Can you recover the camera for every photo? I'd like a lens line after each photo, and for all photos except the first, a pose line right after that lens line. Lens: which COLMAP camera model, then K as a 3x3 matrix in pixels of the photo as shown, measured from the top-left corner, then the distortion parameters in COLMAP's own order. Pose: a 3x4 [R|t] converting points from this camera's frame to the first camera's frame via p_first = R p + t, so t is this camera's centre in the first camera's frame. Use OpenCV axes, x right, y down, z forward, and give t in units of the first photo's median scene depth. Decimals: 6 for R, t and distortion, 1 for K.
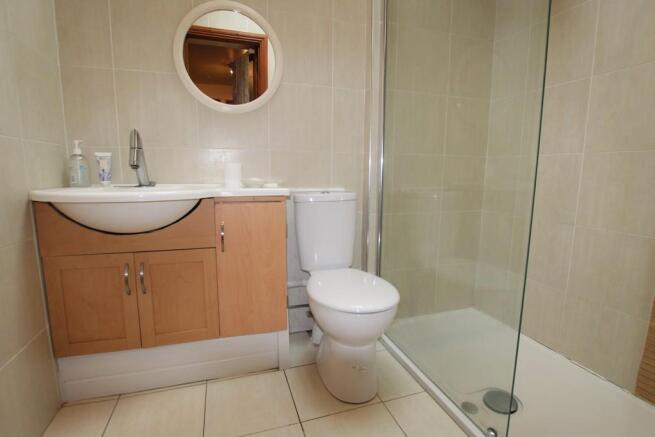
lens RADIAL K [[321.5, 0, 328.2], [0, 321.5, 220.5], [0, 0, 1]] dist [-0.021301, 0.000439]
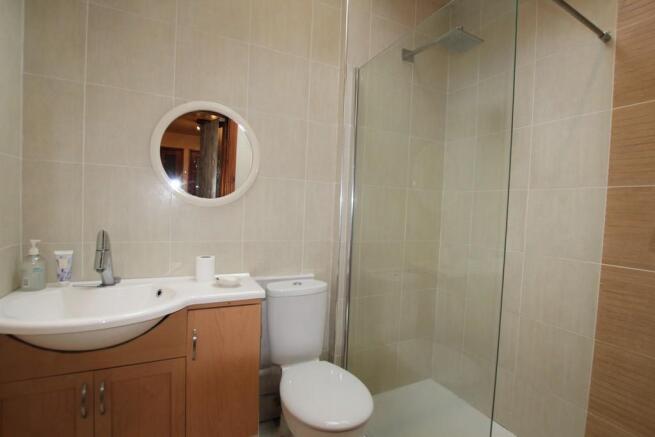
lens RADIAL K [[305.4, 0, 326.4], [0, 305.4, 218.9], [0, 0, 1]] dist [-0.016127, 0.000249]
pose [[0.989558, 0.026013, 0.141770, -0.070319], [-0.012085, 0.995090, -0.098235, -0.228517], [-0.143629, 0.095496, 0.985013, 0.003412]]
